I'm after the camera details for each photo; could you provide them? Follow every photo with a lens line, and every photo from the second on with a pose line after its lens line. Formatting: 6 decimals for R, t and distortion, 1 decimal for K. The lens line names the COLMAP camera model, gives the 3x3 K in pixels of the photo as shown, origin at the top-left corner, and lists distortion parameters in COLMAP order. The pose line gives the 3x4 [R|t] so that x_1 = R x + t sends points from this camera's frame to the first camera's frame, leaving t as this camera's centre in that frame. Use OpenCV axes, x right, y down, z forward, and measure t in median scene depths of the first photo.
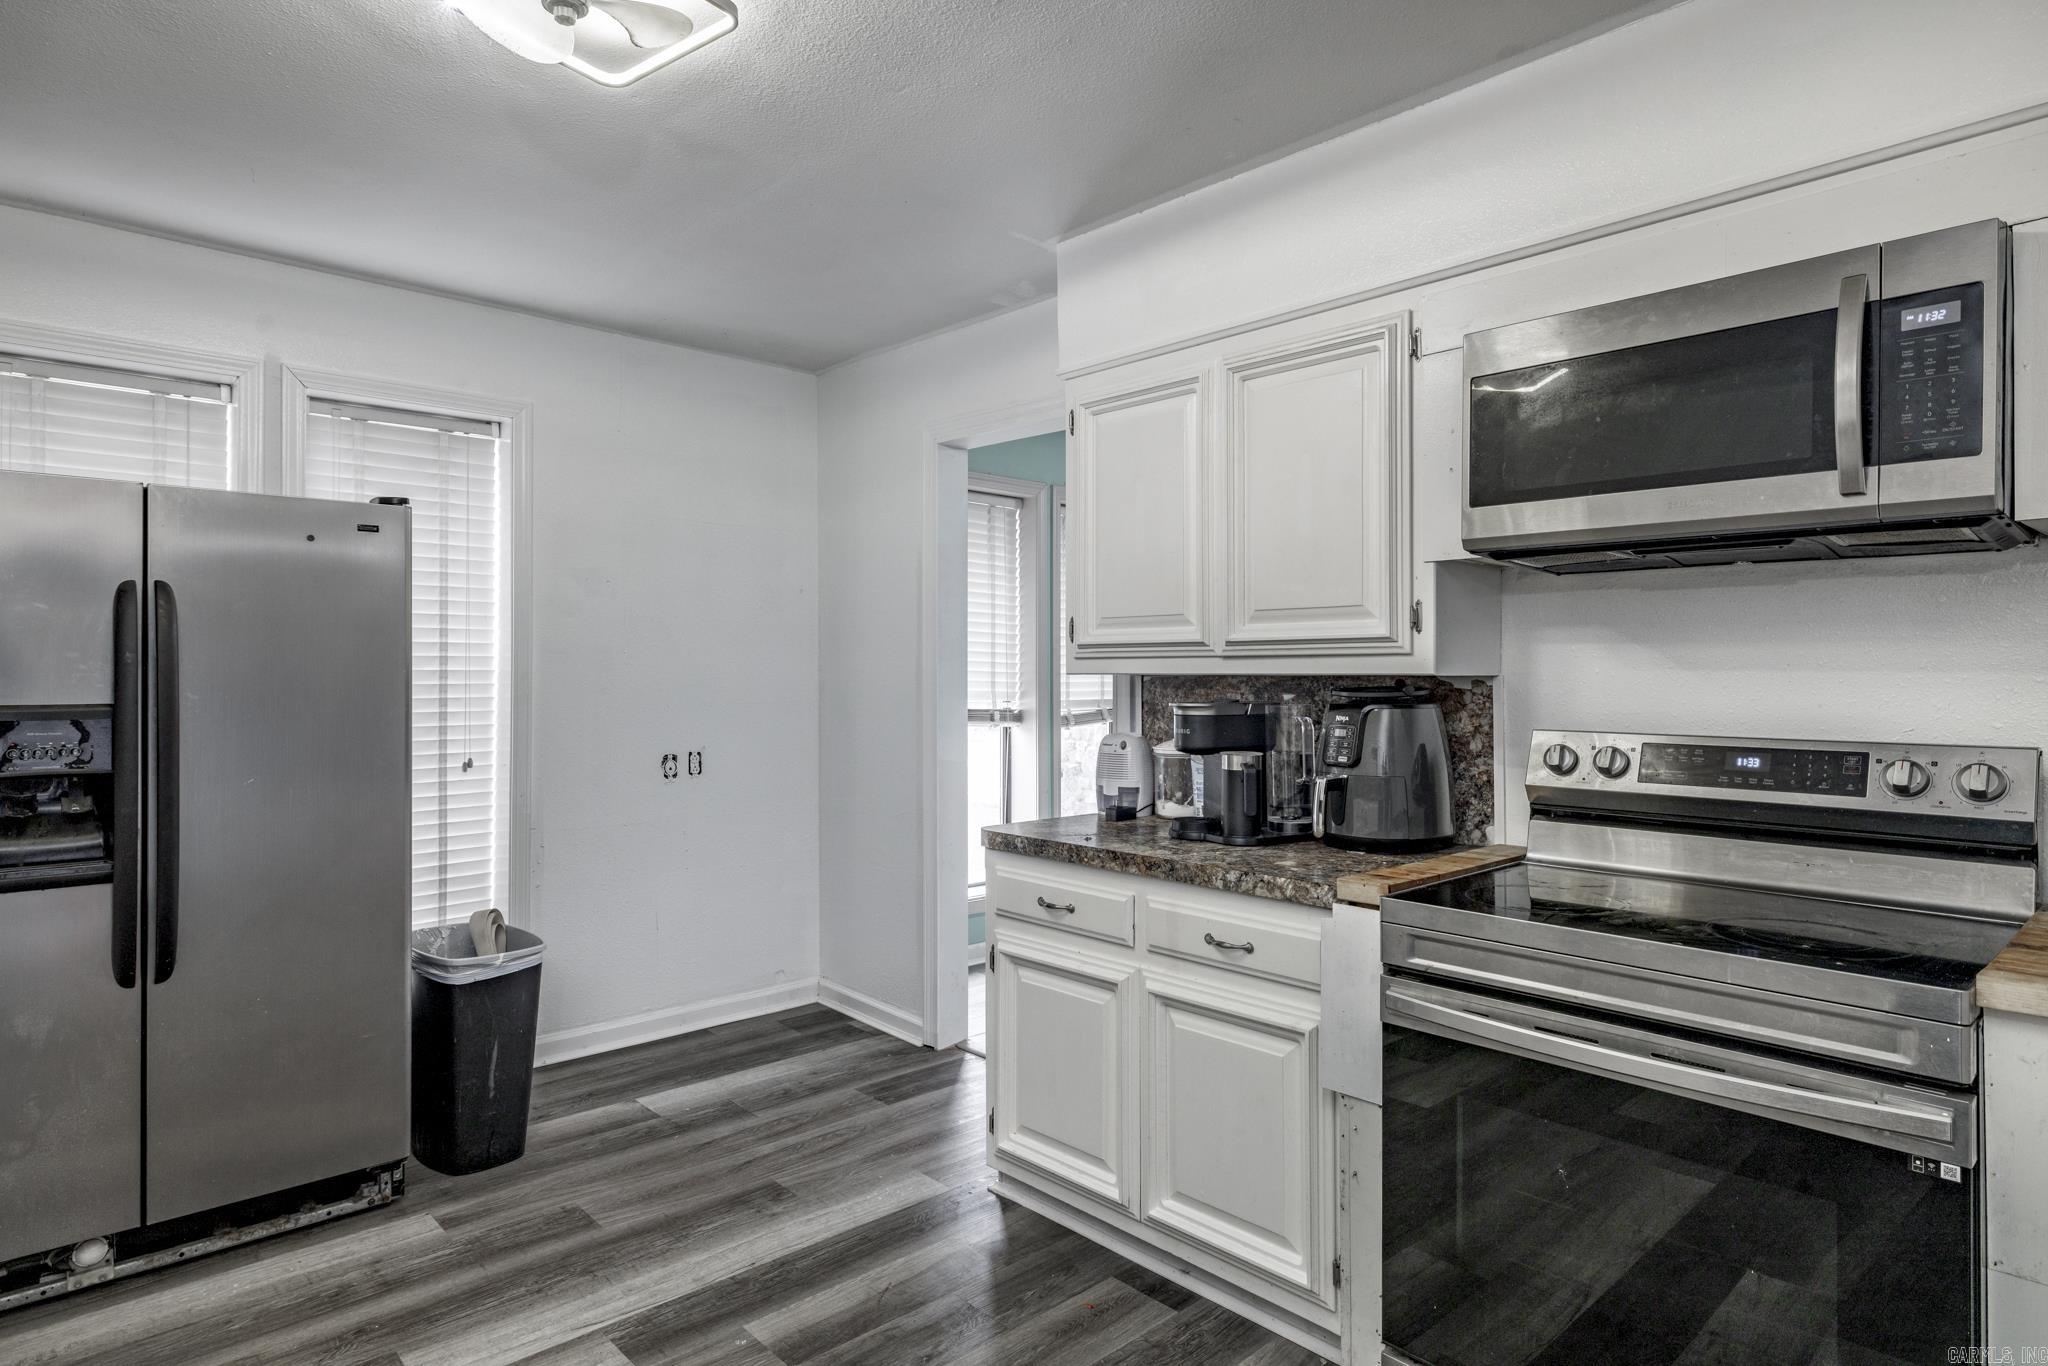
lens RADIAL K [[1167.2, 0, 1022.9], [0, 1167.2, 672.9], [0, 0, 1]] dist [-0.002291, -0.002135]
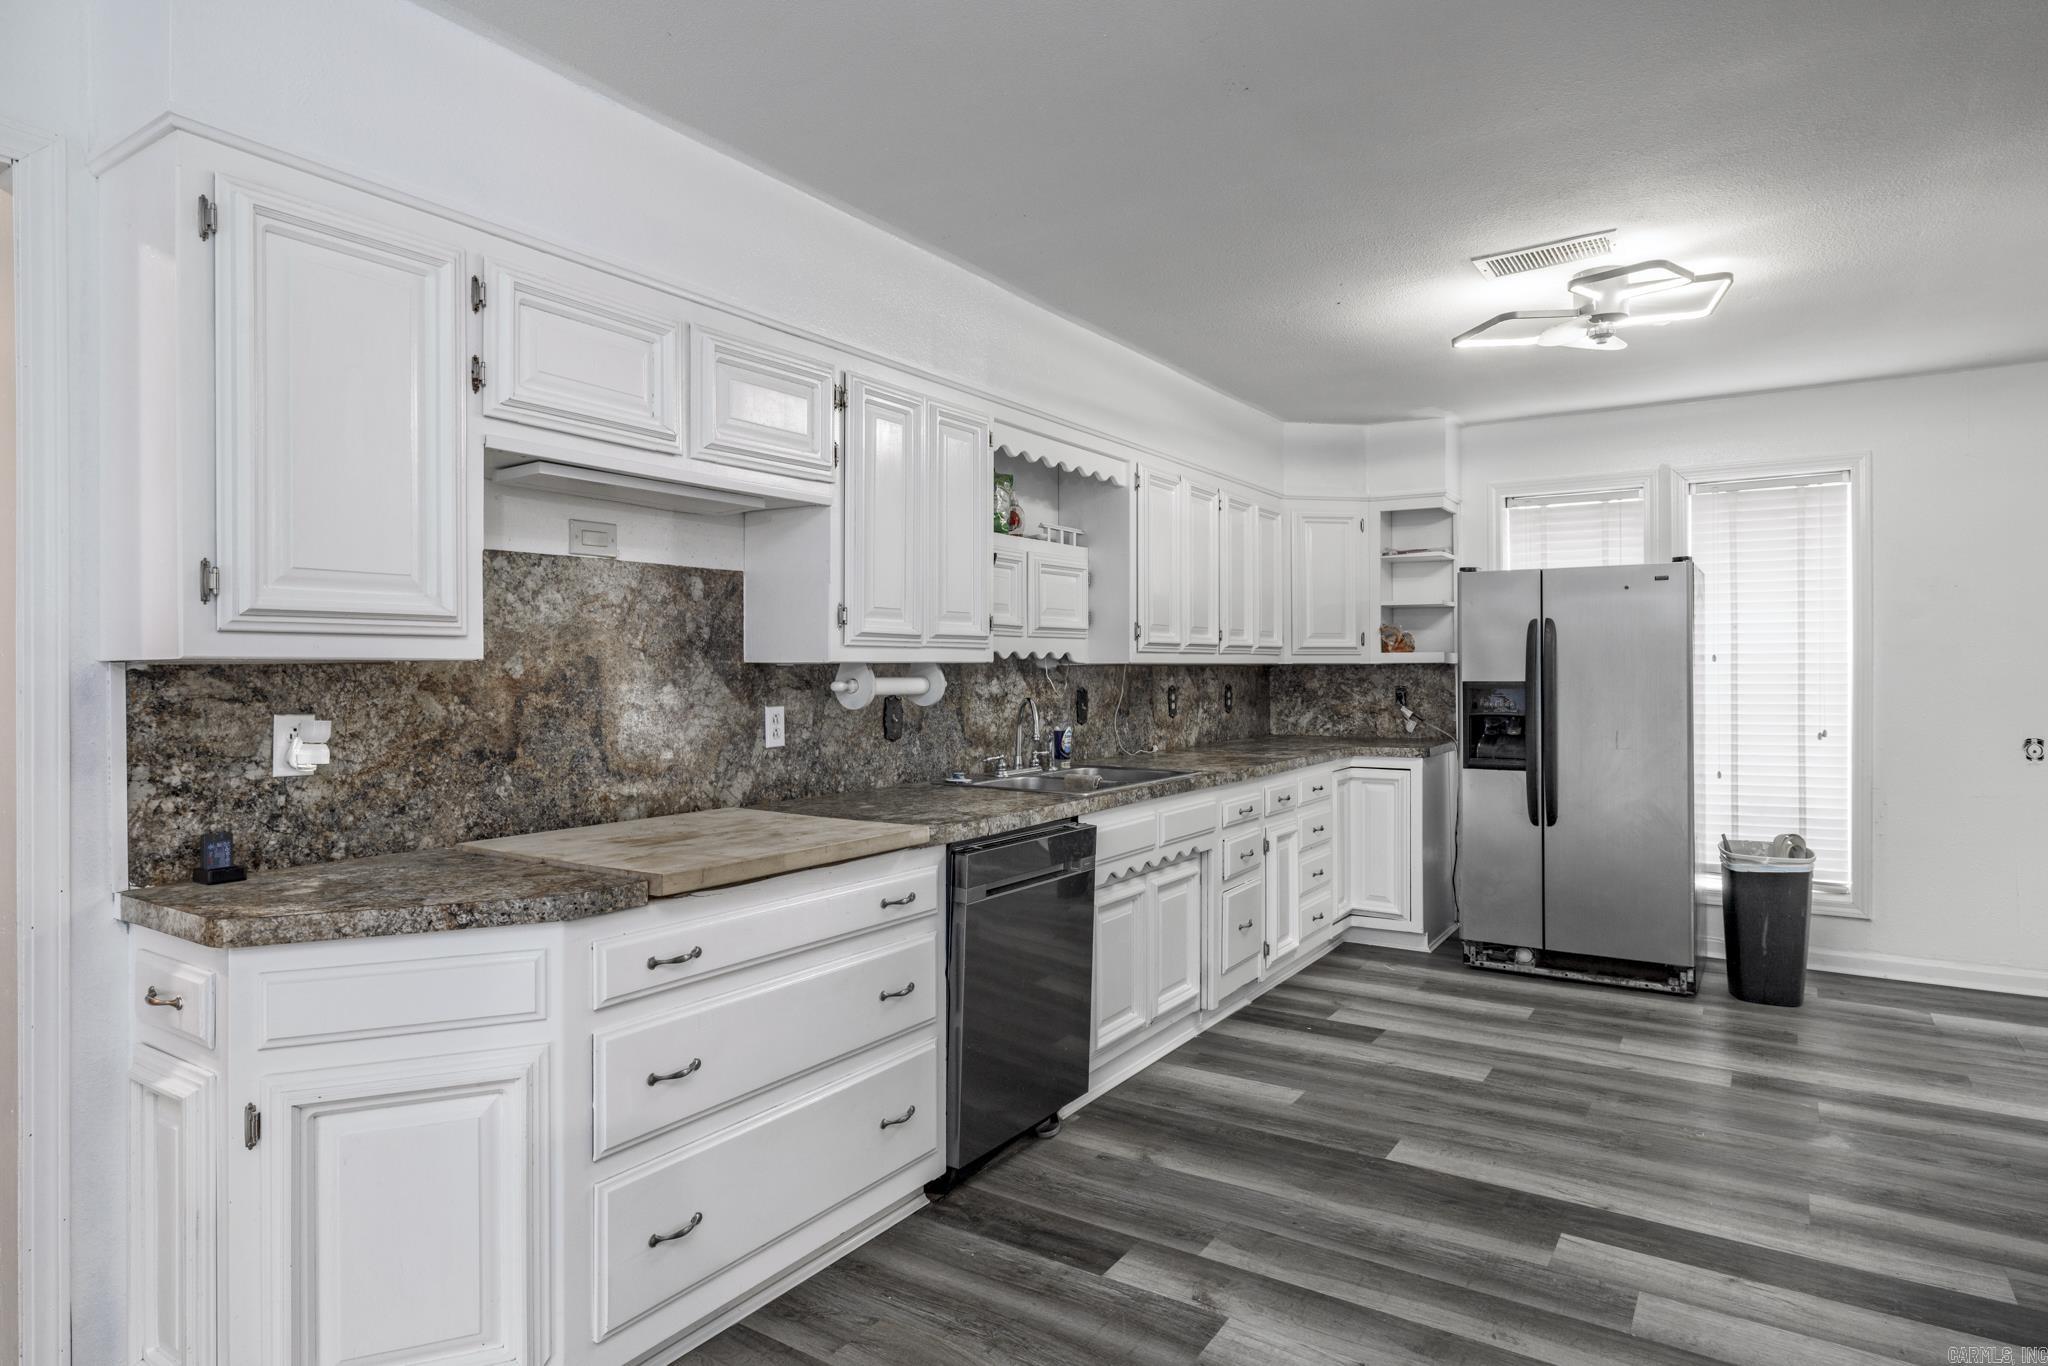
lens RADIAL K [[1125.9, 0, 1019.5], [0, 1125.9, 662.7], [0, 0, 1]] dist [0.001669, -0.001058]
pose [[0.260640, -0.010459, -0.965379, 0.731561], [0.004330, 0.999944, -0.009665, 0.008159], [0.965426, -0.001661, 0.260671, -0.294737]]
